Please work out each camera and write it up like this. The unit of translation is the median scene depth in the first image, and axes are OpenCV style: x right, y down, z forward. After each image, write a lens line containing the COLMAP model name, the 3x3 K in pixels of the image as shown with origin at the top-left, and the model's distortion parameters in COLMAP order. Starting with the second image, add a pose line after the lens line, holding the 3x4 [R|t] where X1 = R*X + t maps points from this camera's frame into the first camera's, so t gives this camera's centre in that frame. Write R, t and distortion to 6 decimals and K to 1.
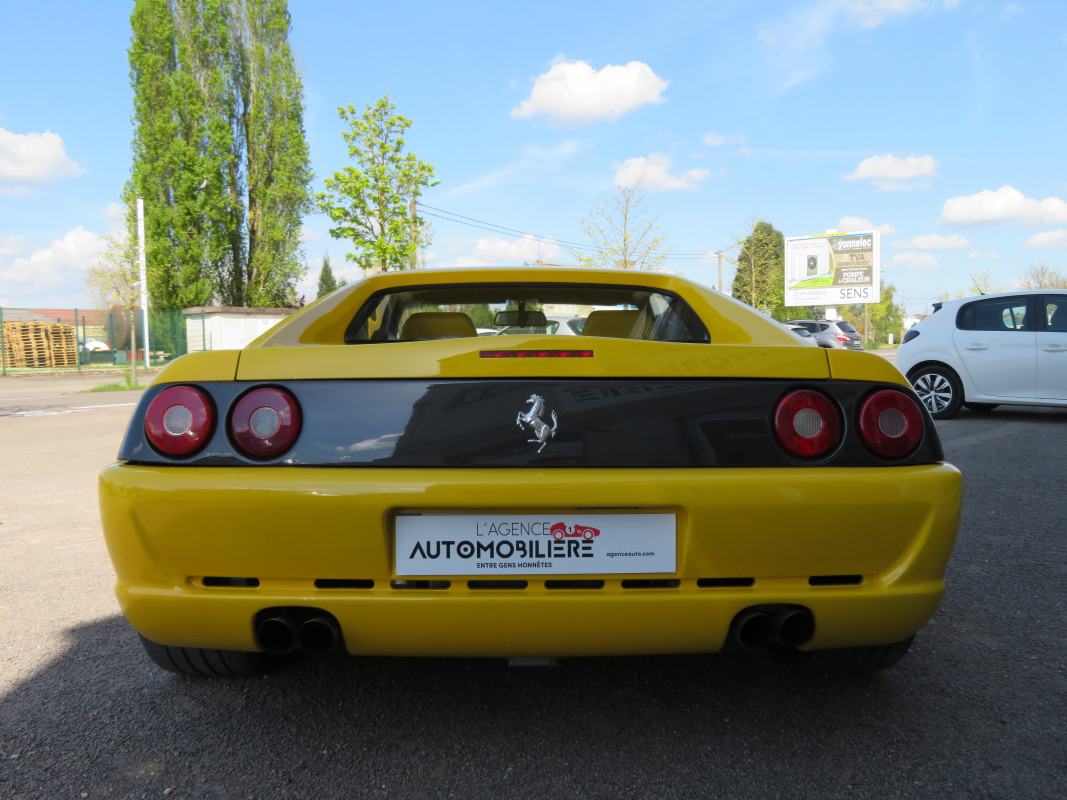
lens RADIAL K [[872.9, 0, 525.1], [0, 872.9, 403.0], [0, 0, 1]] dist [-0.039967, -0.001888]
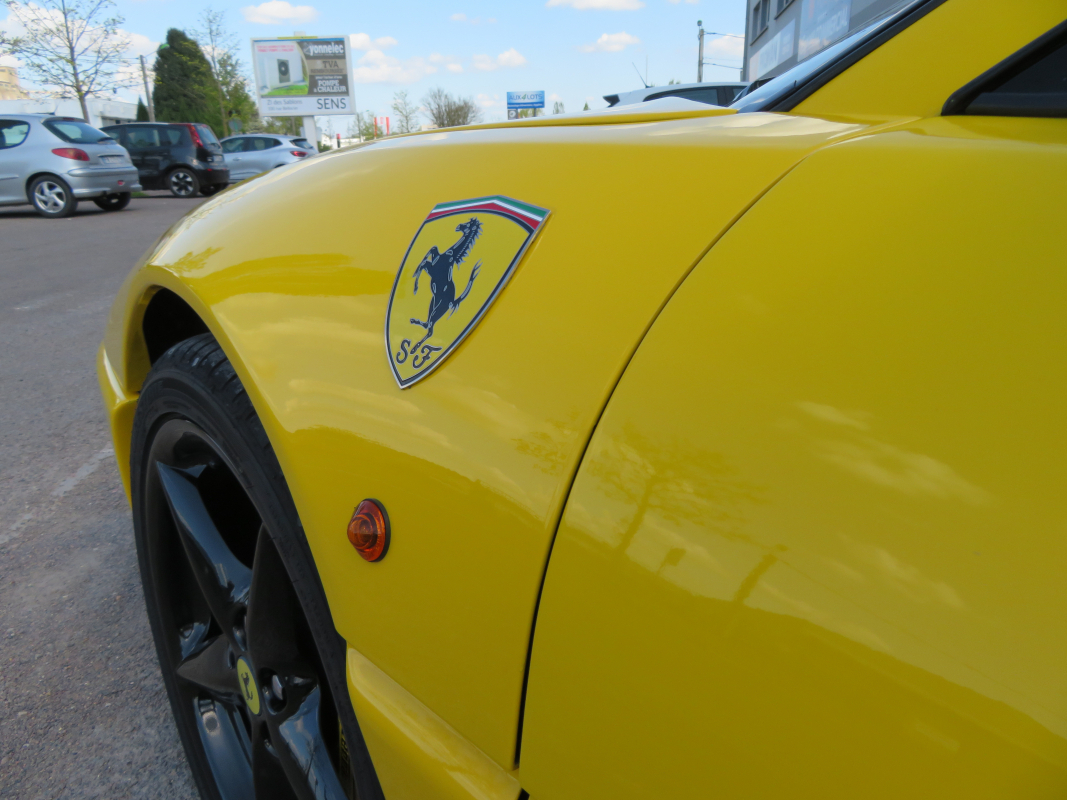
lens RADIAL K [[768.2, 0, 533.5], [0, 768.2, 400.0], [0, 0, 1]] dist [-0.003651, 0.000417]
pose [[0.769595, -0.197673, 0.607165, -0.643212], [0.052963, 0.967360, 0.247809, -0.086095], [-0.636333, -0.158555, 0.754944, 2.414880]]
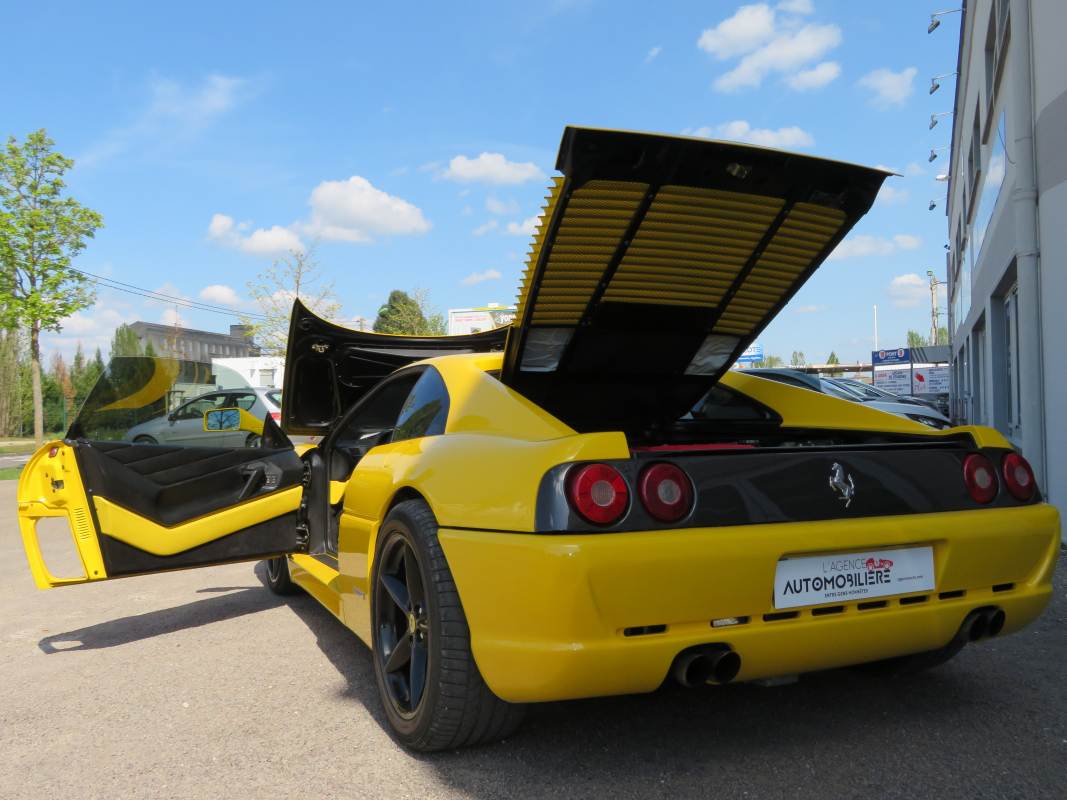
lens RADIAL K [[929.7, 0, 531.7], [0, 929.7, 396.4], [0, 0, 1]] dist [0.013425, -0.005431]
pose [[0.910130, 0.002520, 0.414315, -1.005138], [0.033888, 0.996178, -0.080500, -0.013124], [-0.412935, 0.087306, 0.906566, -0.105406]]
